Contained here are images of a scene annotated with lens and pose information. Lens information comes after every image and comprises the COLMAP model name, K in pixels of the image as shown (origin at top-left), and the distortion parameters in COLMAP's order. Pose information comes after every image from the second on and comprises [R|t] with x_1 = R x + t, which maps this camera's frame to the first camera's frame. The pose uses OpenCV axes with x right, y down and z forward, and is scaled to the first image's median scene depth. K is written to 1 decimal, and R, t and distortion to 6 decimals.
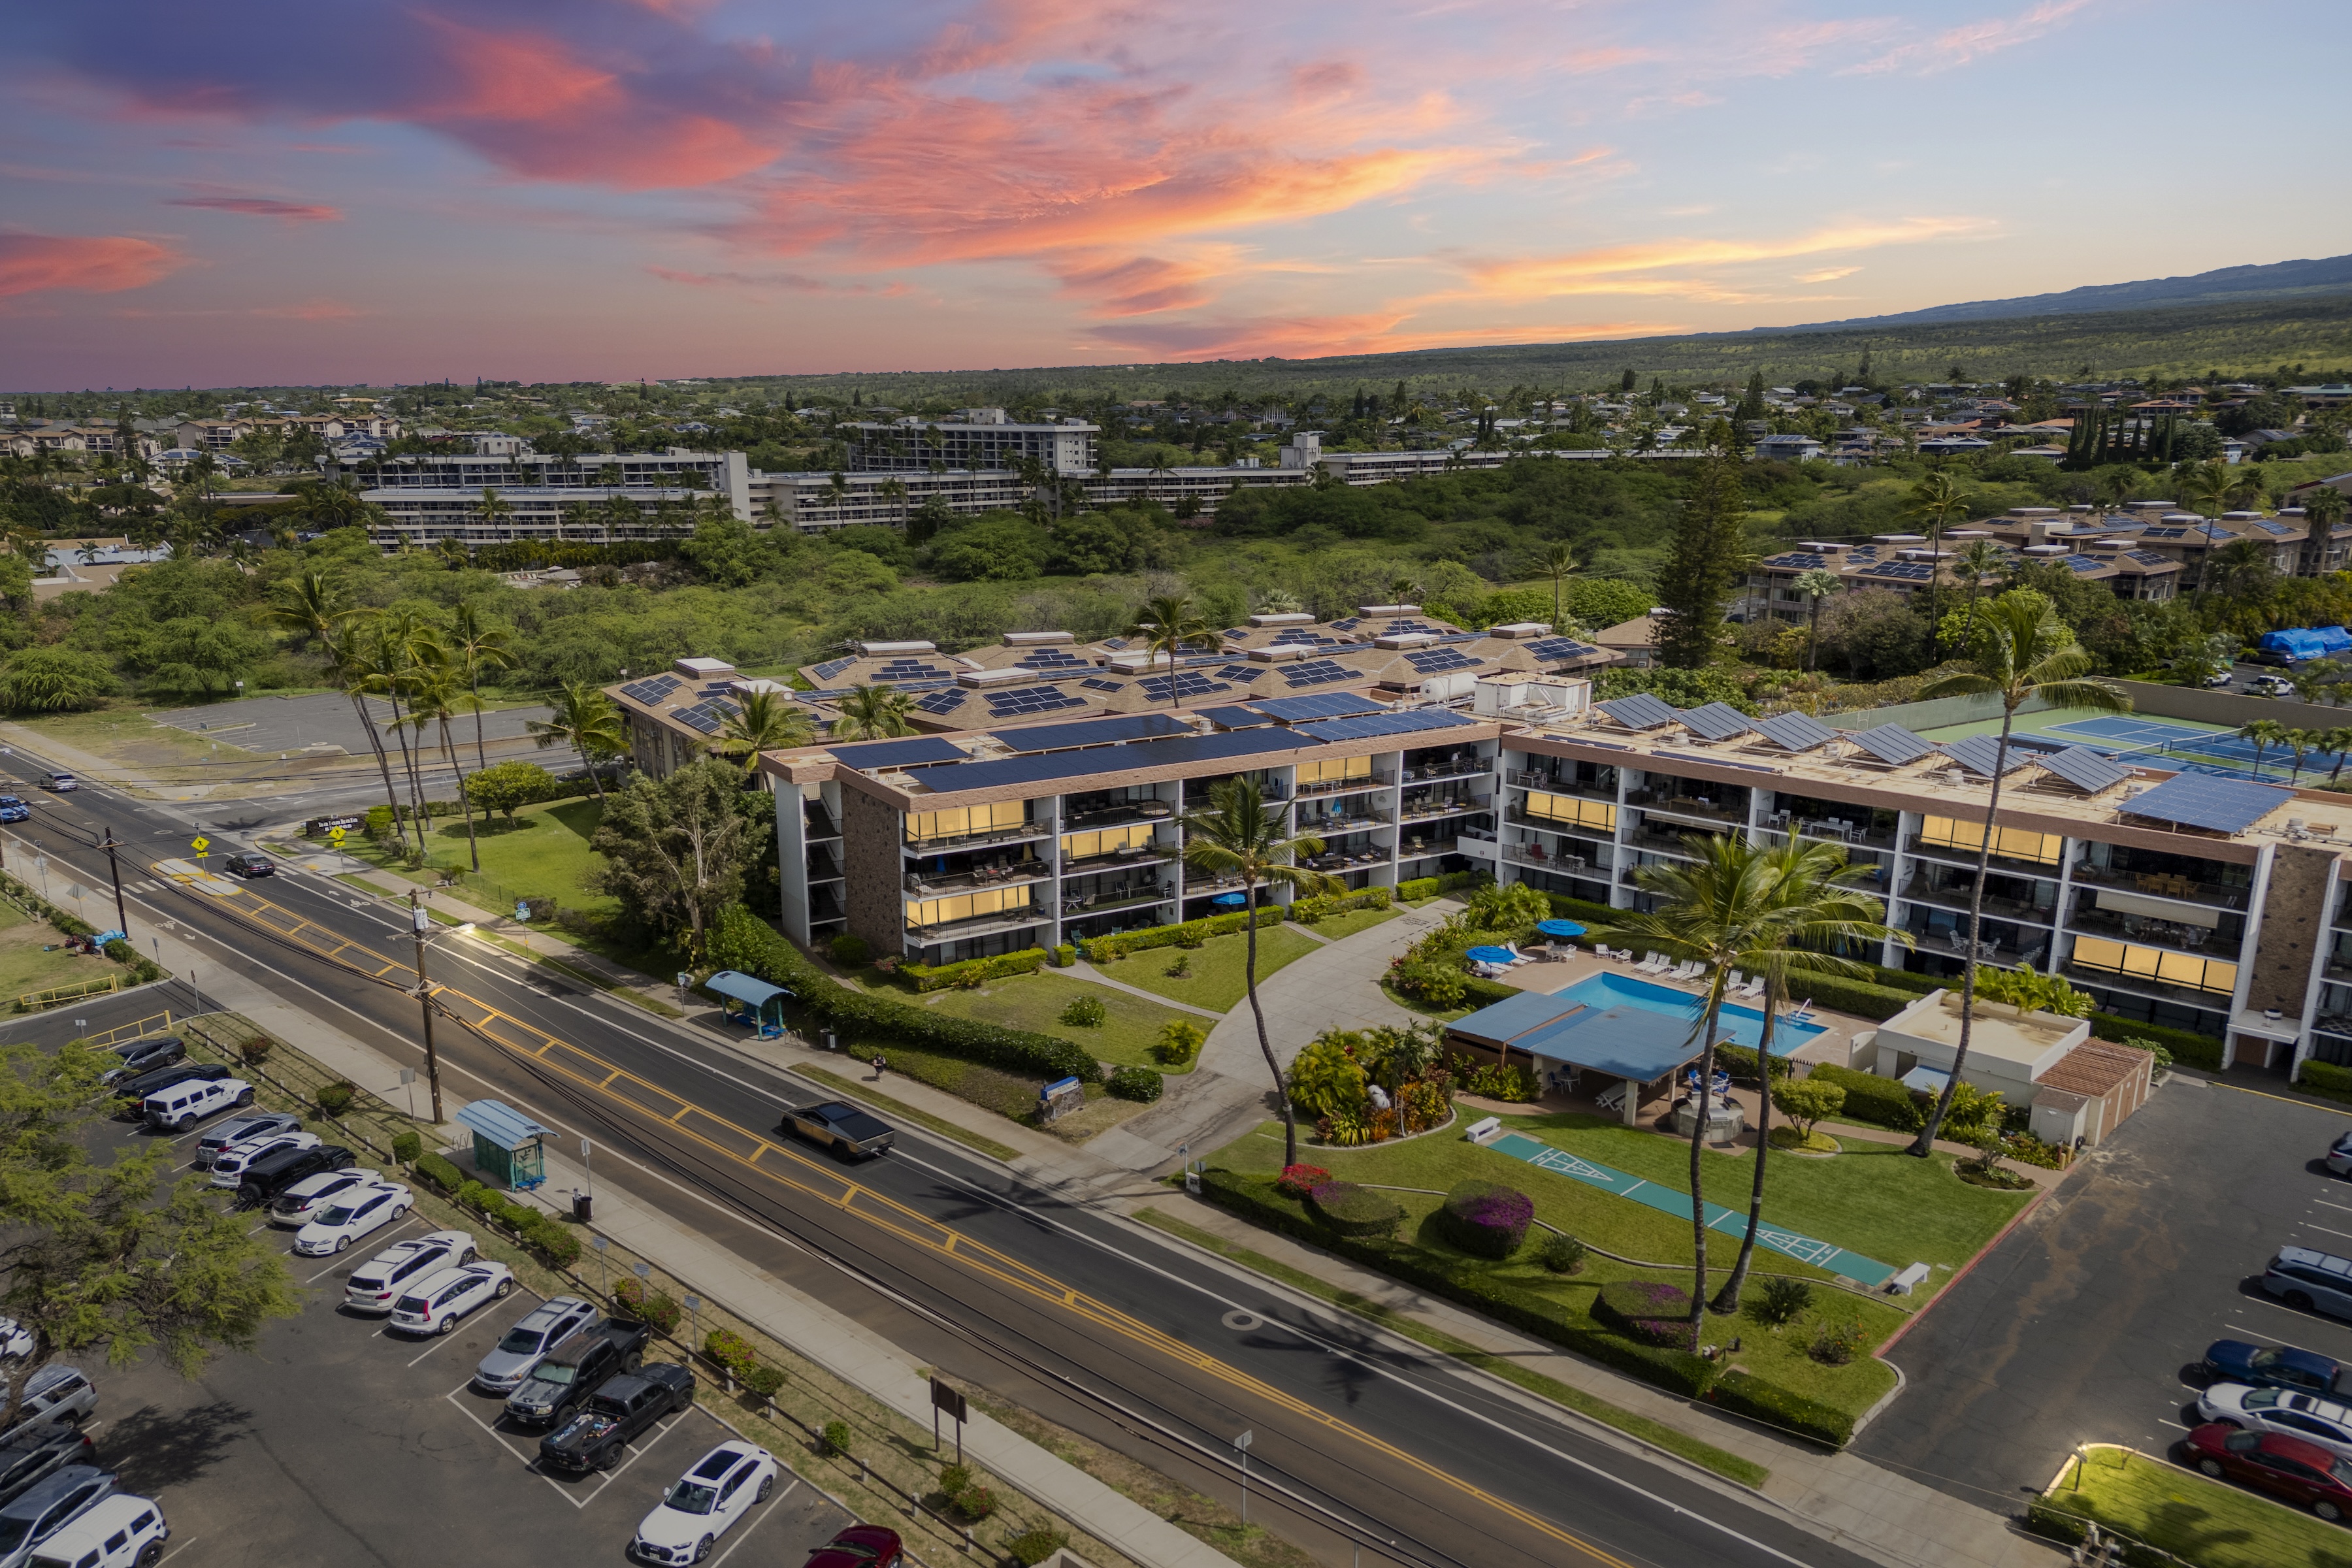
lens RADIAL K [[1714.6, 0, 1176.0], [0, 1714.6, 784.0], [0, 0, 1]] dist [0.073910, -0.074322]
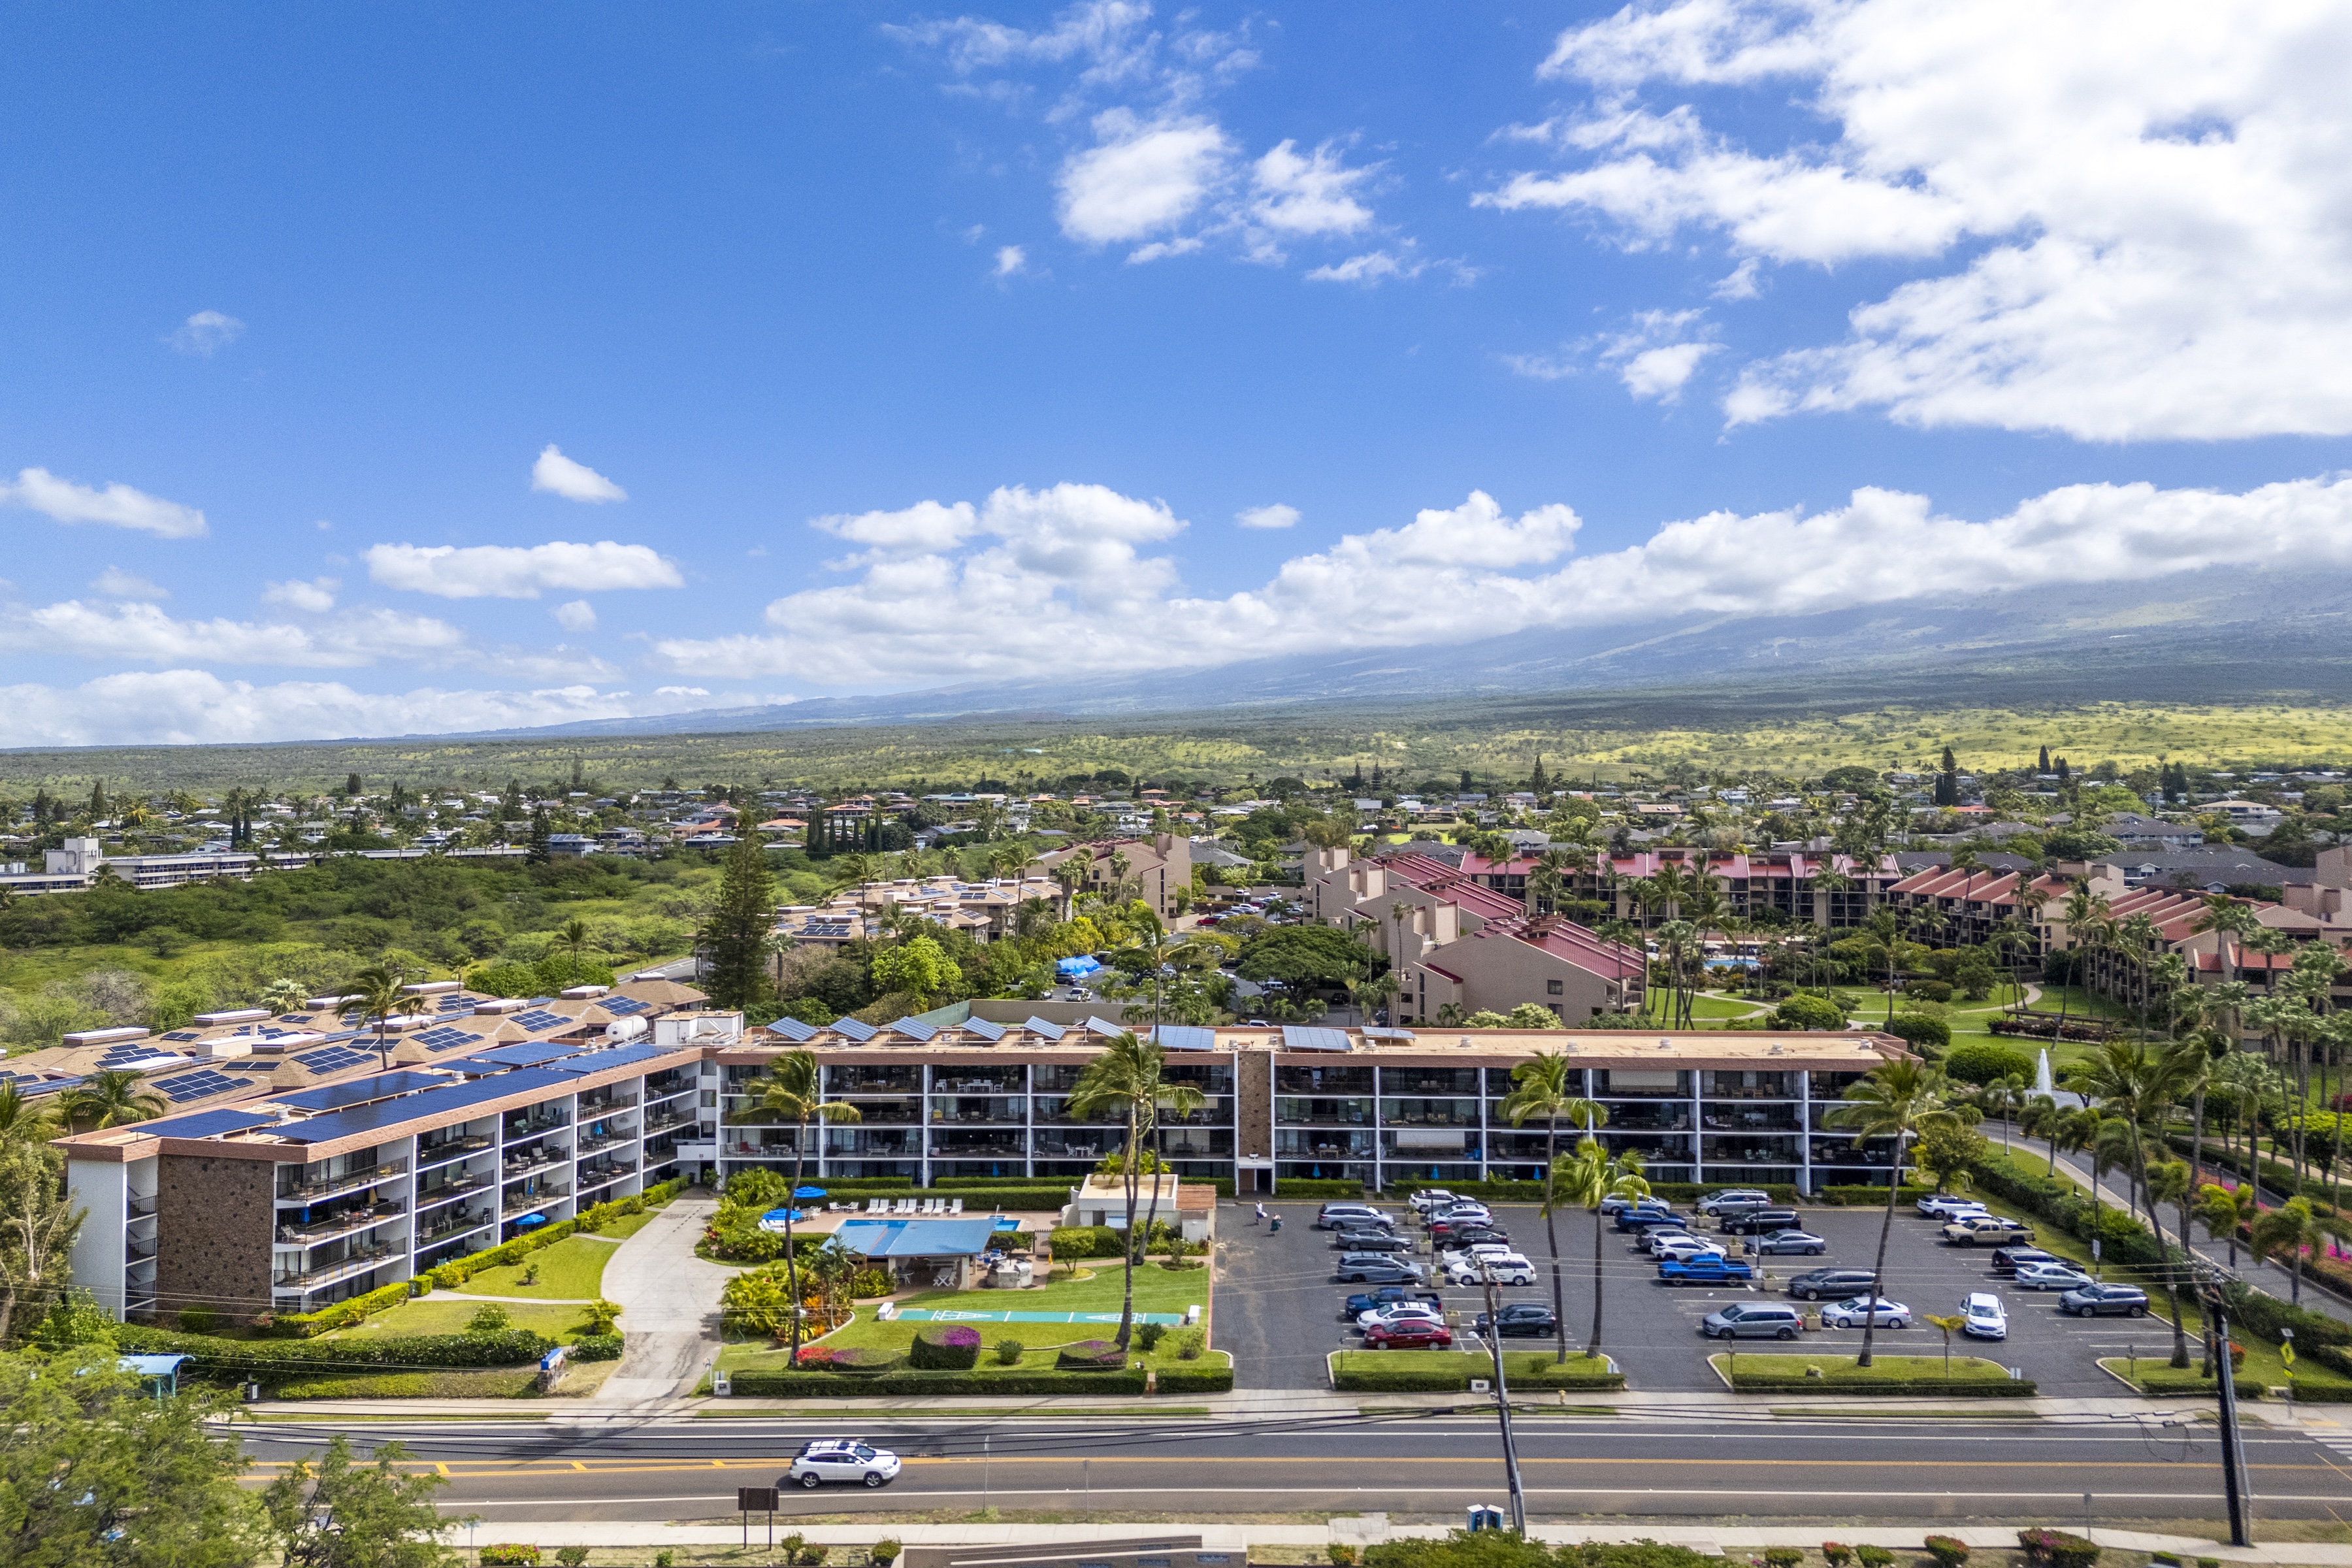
lens RADIAL K [[1714.6, 0, 1176.0], [0, 1714.6, 784.0], [0, 0, 1]] dist [0.073910, -0.074322]
pose [[0.742201, 0.006510, 0.670146, -0.383536], [0.146890, 0.974058, -0.172146, 0.042836], [-0.653882, 0.226204, 0.721991, -0.154095]]
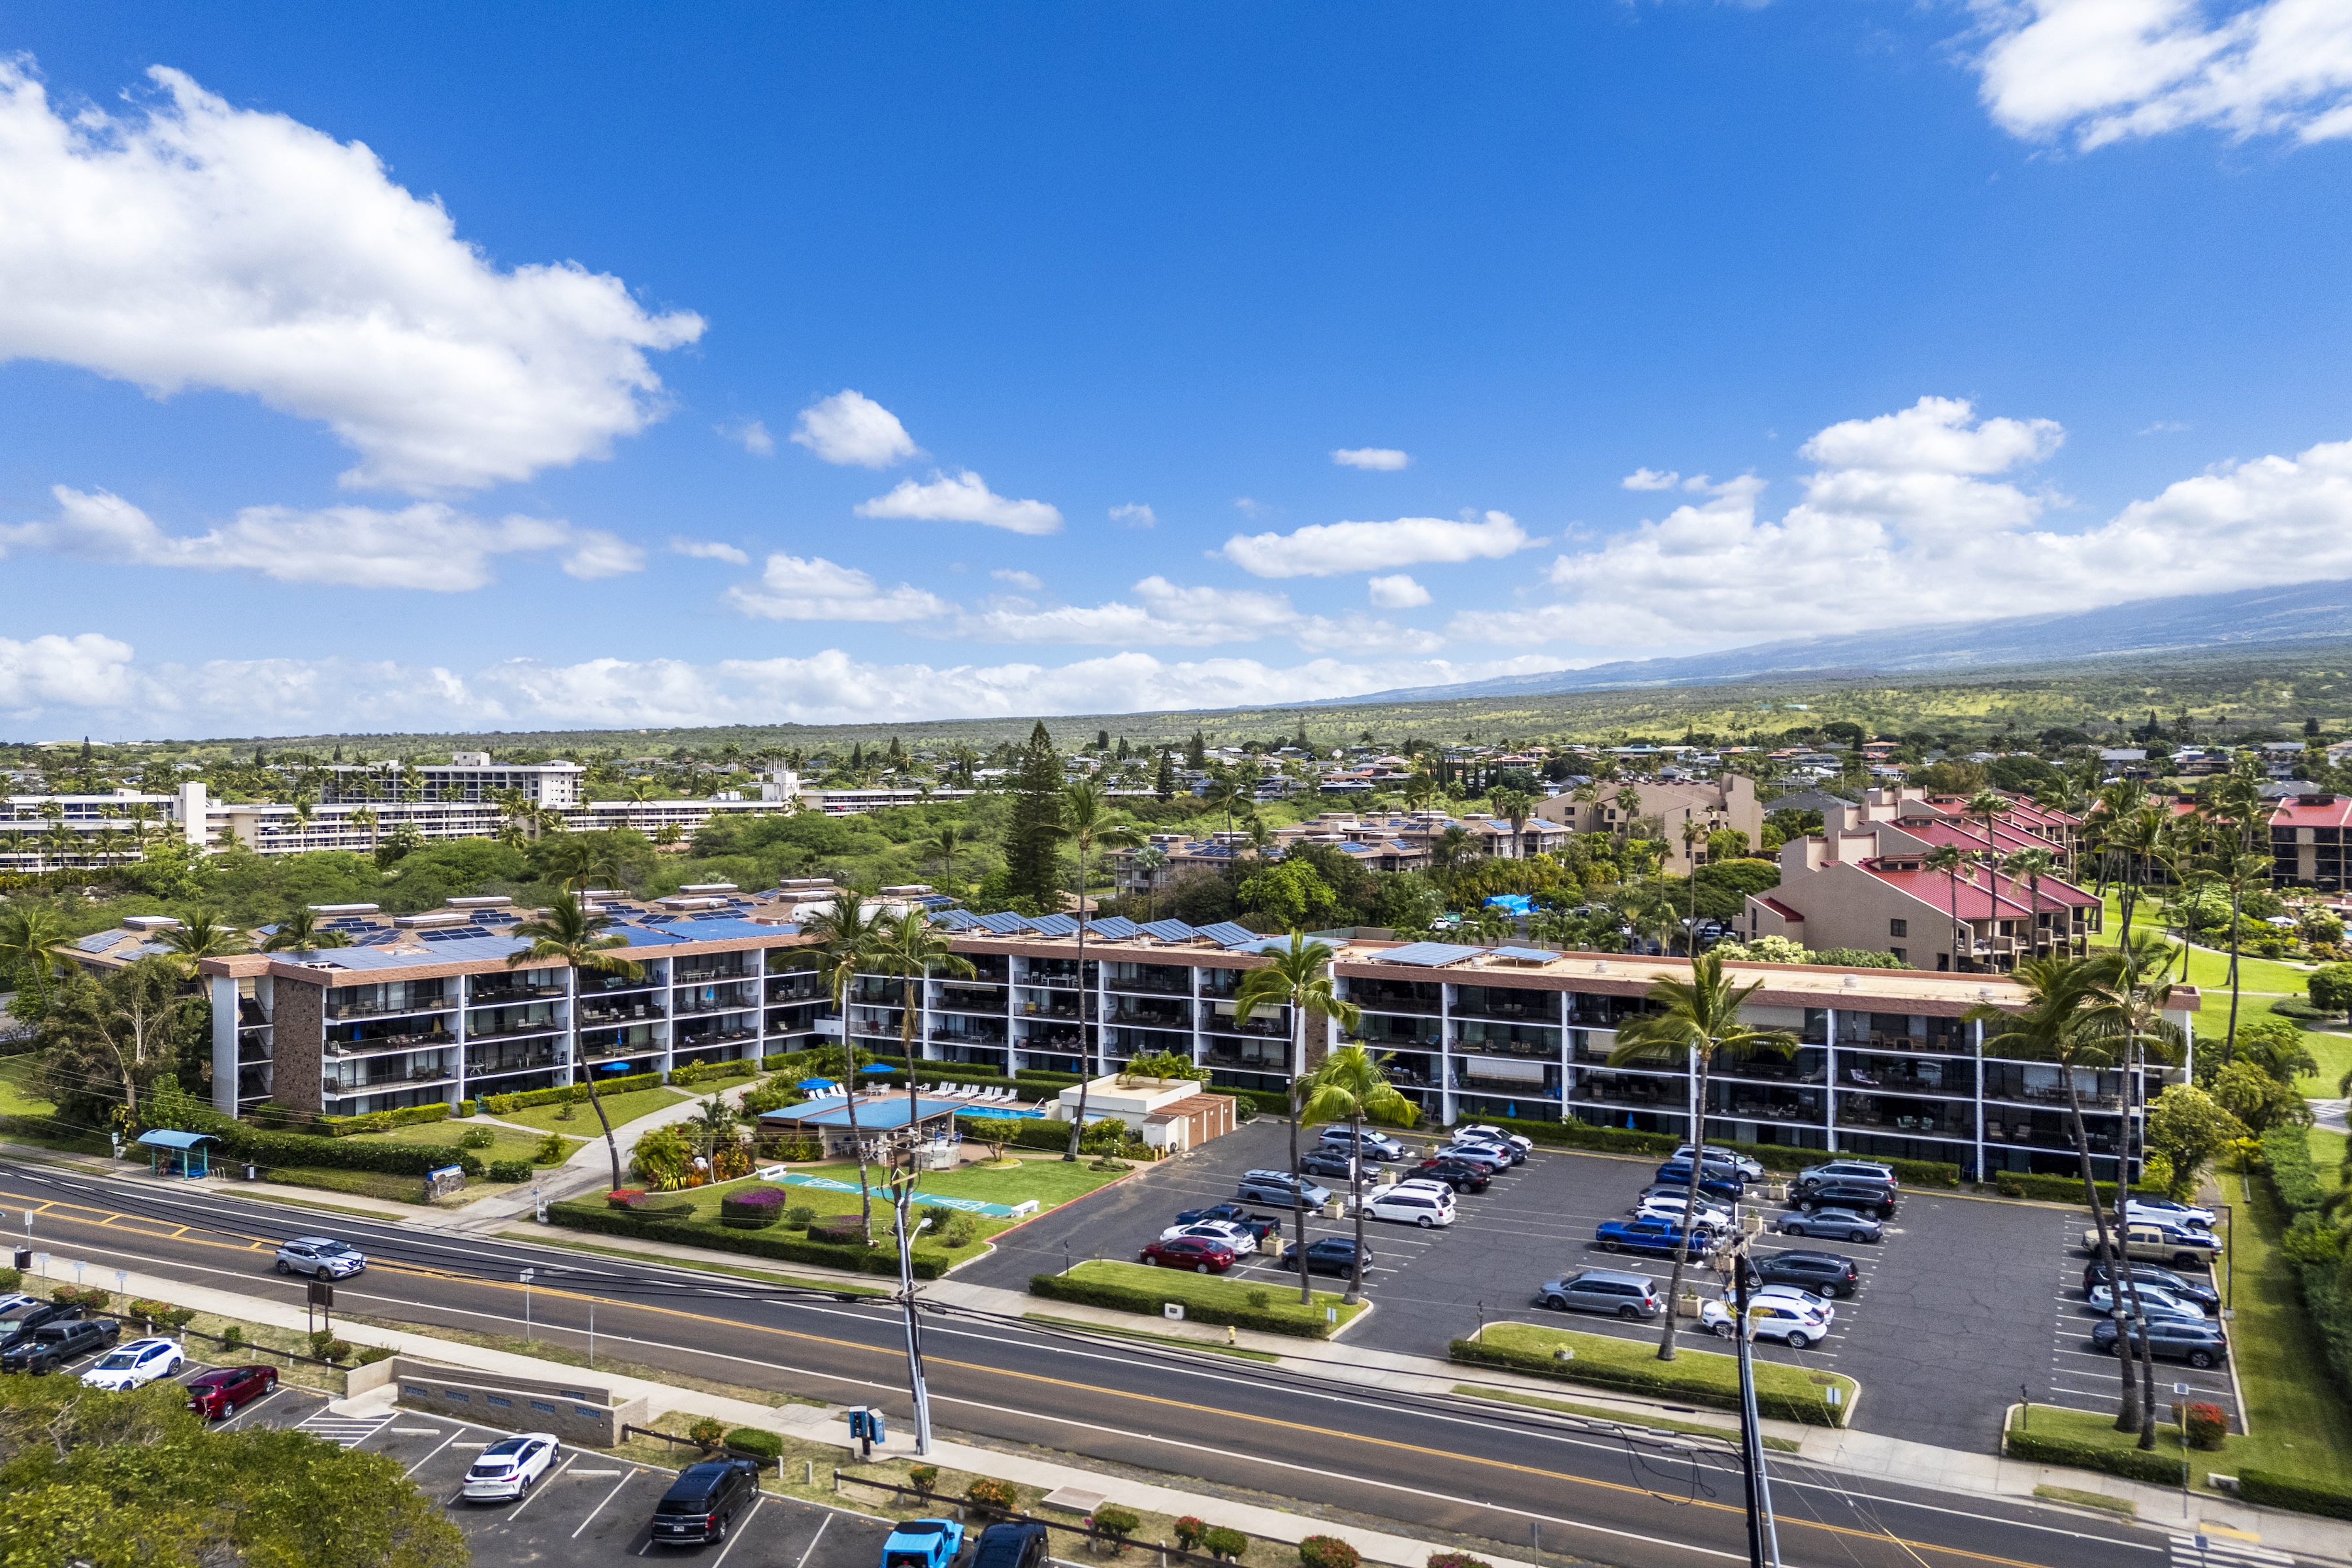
lens RADIAL K [[1691.8, 0, 1183.9], [0, 1691.8, 741.4], [0, 0, 1]] dist [0.078881, -0.085682]
pose [[0.961754, 0.003902, 0.273885, 0.080004], [0.060032, 0.972586, -0.224661, 0.129145], [-0.267254, 0.232510, 0.935155, -0.308906]]
